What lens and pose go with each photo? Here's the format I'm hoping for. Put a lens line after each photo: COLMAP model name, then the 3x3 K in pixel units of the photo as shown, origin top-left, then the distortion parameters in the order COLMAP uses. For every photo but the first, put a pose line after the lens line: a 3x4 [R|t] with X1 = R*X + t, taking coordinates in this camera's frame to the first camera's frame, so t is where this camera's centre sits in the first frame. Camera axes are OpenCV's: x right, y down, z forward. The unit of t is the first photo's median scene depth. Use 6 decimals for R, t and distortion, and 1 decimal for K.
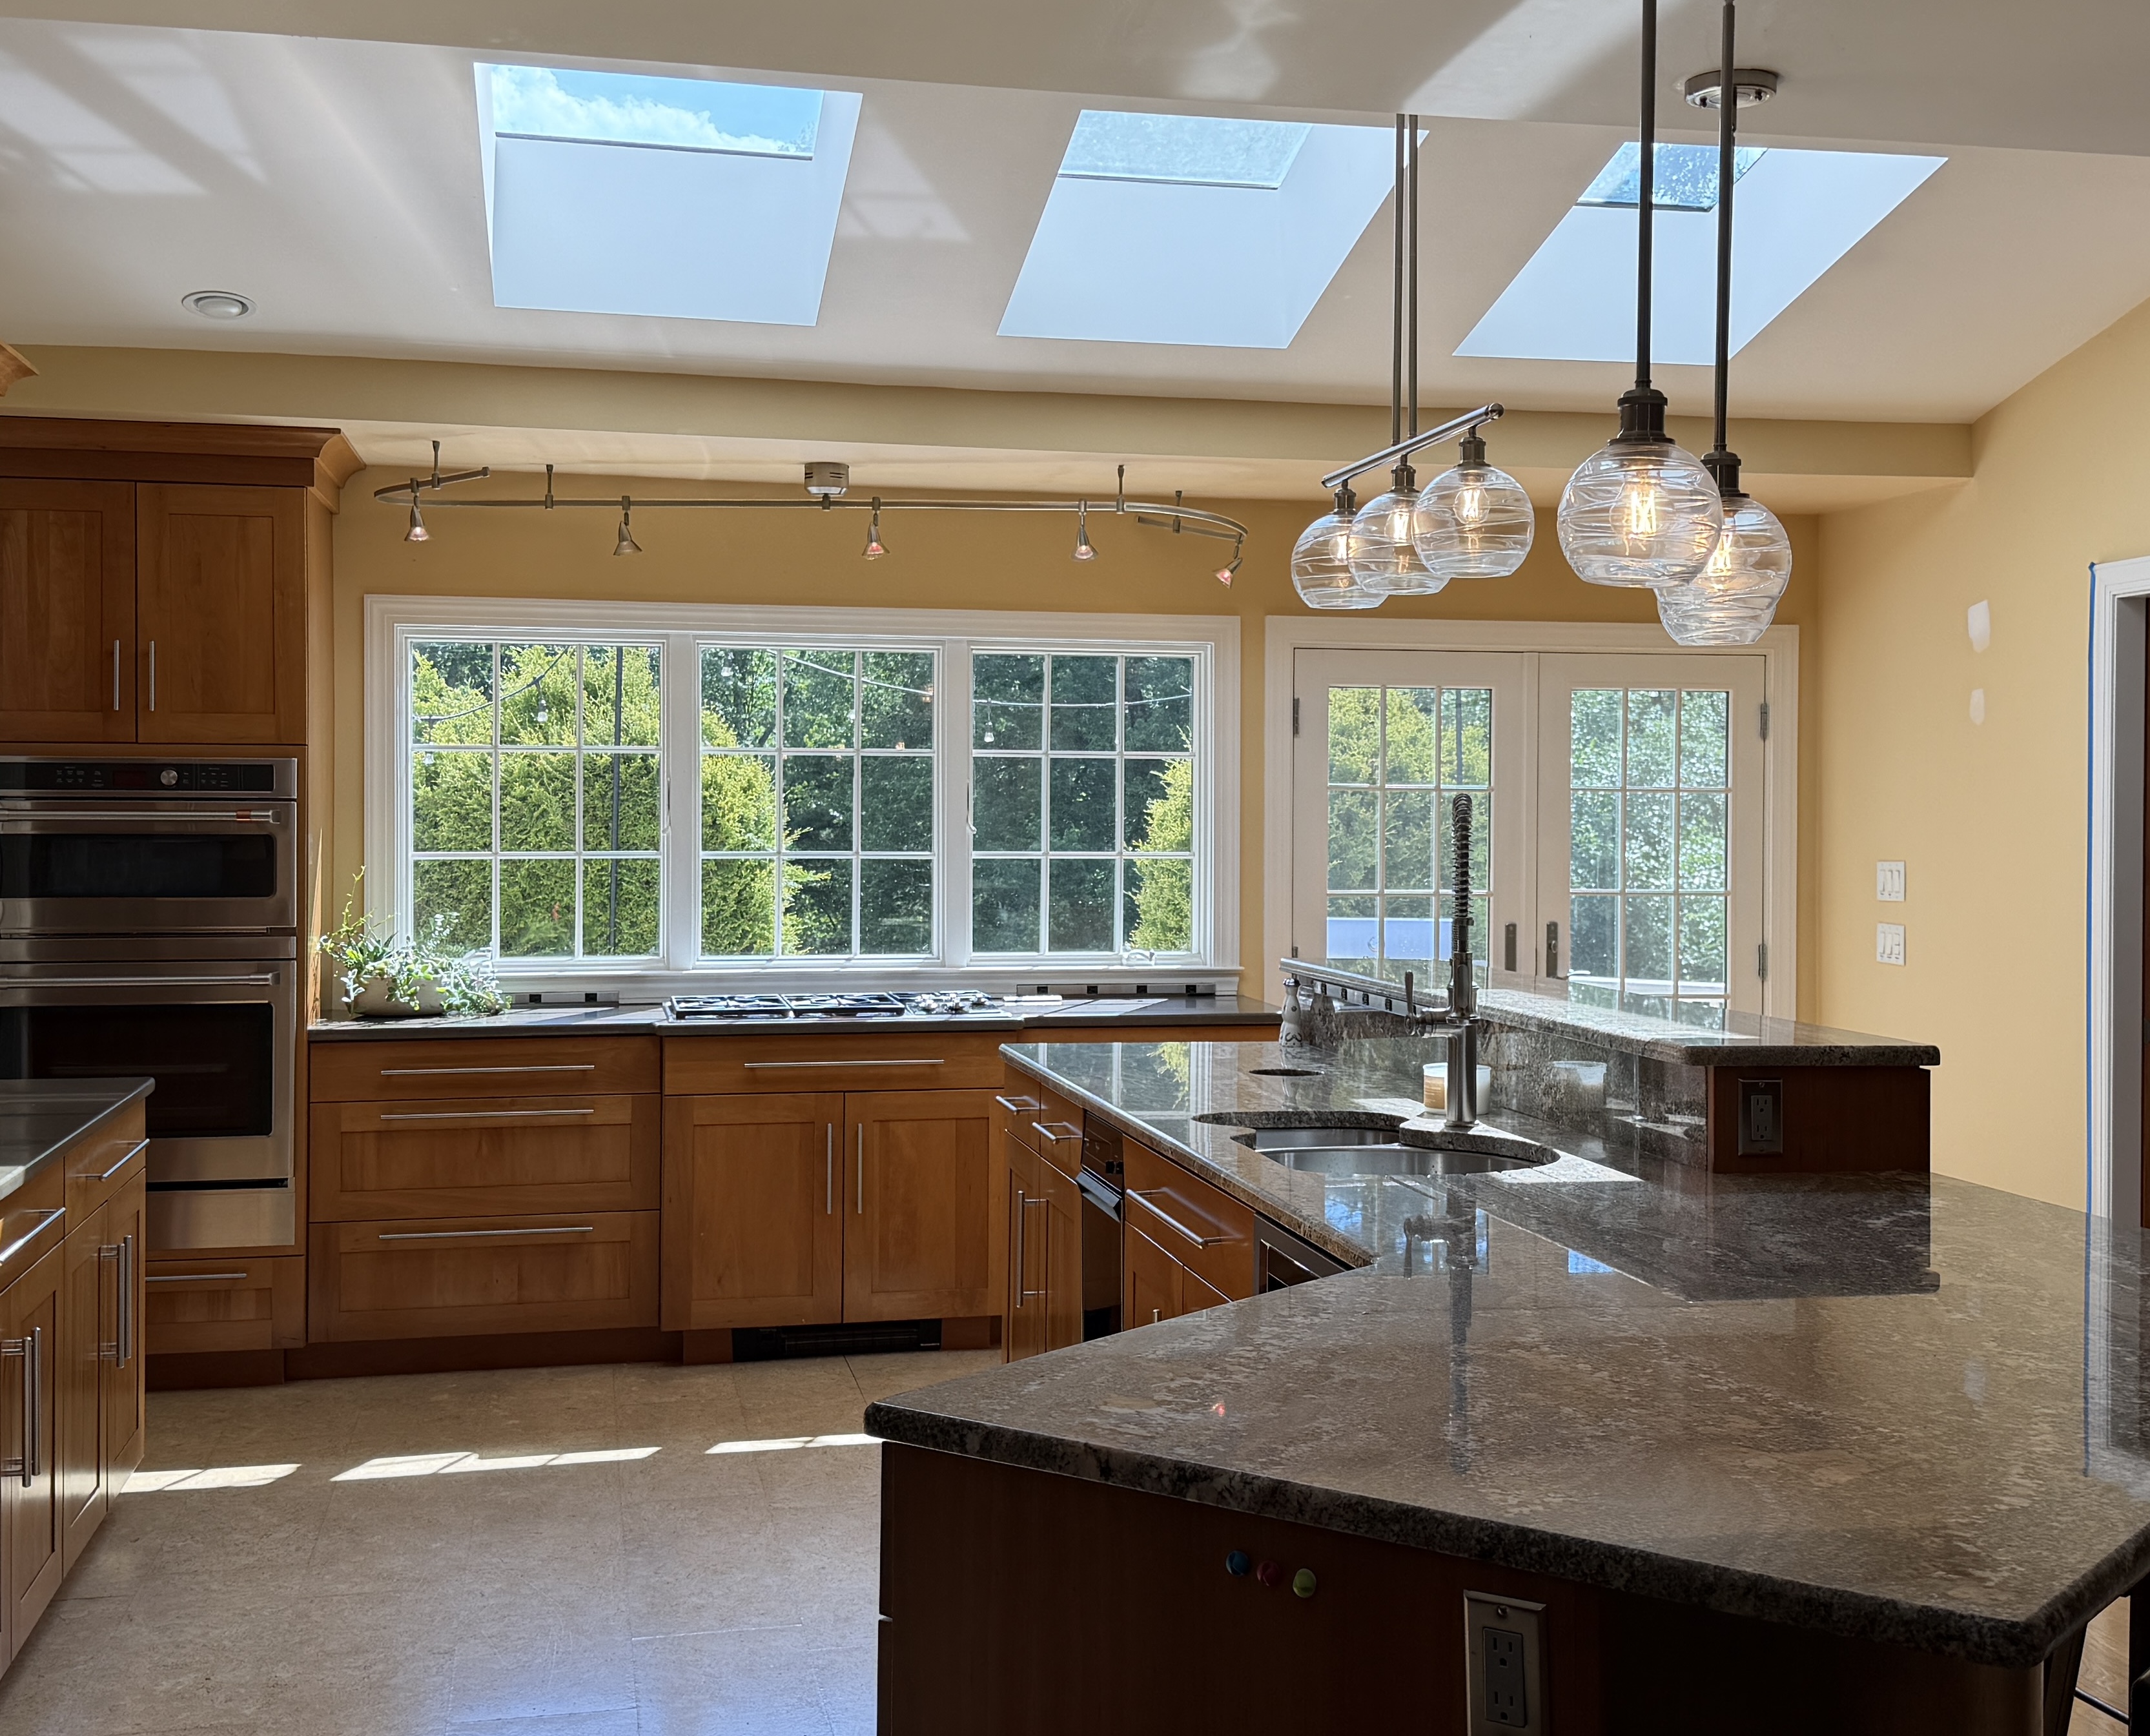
lens RADIAL K [[2358.9, 0, 1075.0], [0, 2358.9, 868.0], [0, 0, 1]] dist [-0.003799, -0.007324]
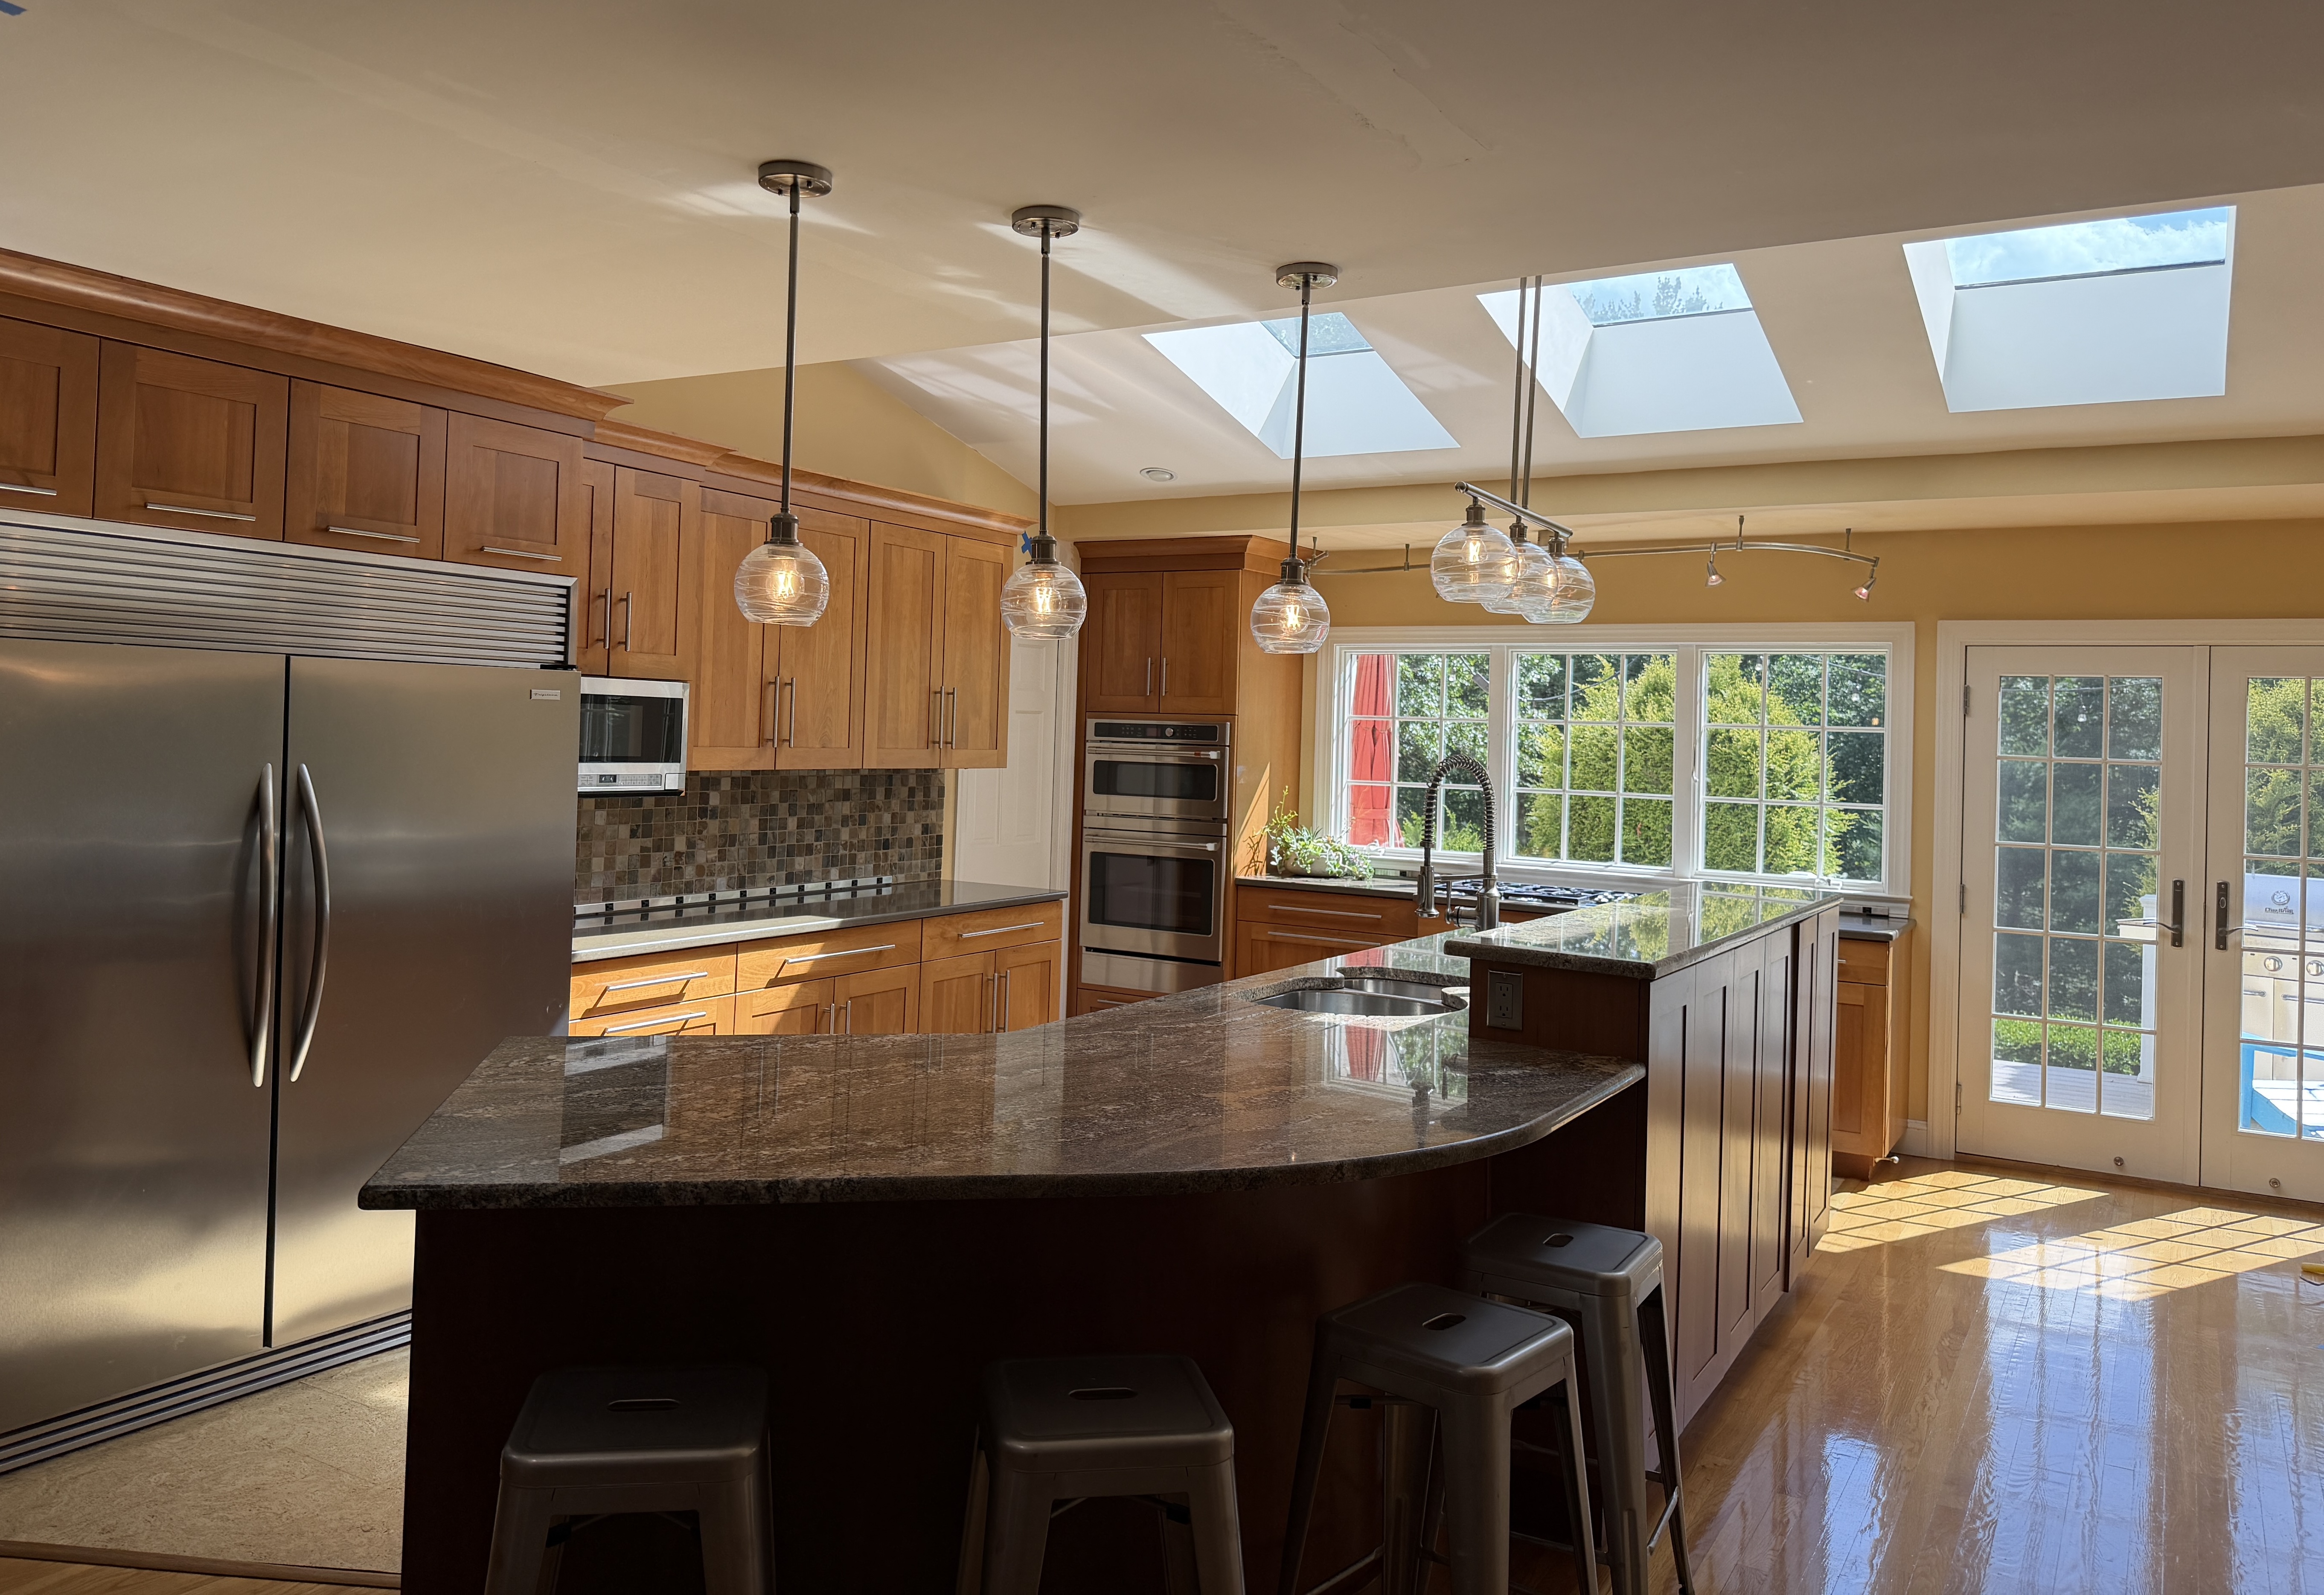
lens RADIAL K [[1569.0, 0, 1162.0], [0, 1569.0, 723.4], [0, 0, 1]] dist [0.001846, 0.000907]
pose [[0.707171, 0.011374, -0.706952, 0.426672], [-0.046019, 0.998491, -0.029970, -0.007795], [0.705544, 0.053727, 0.706627, 0.126316]]
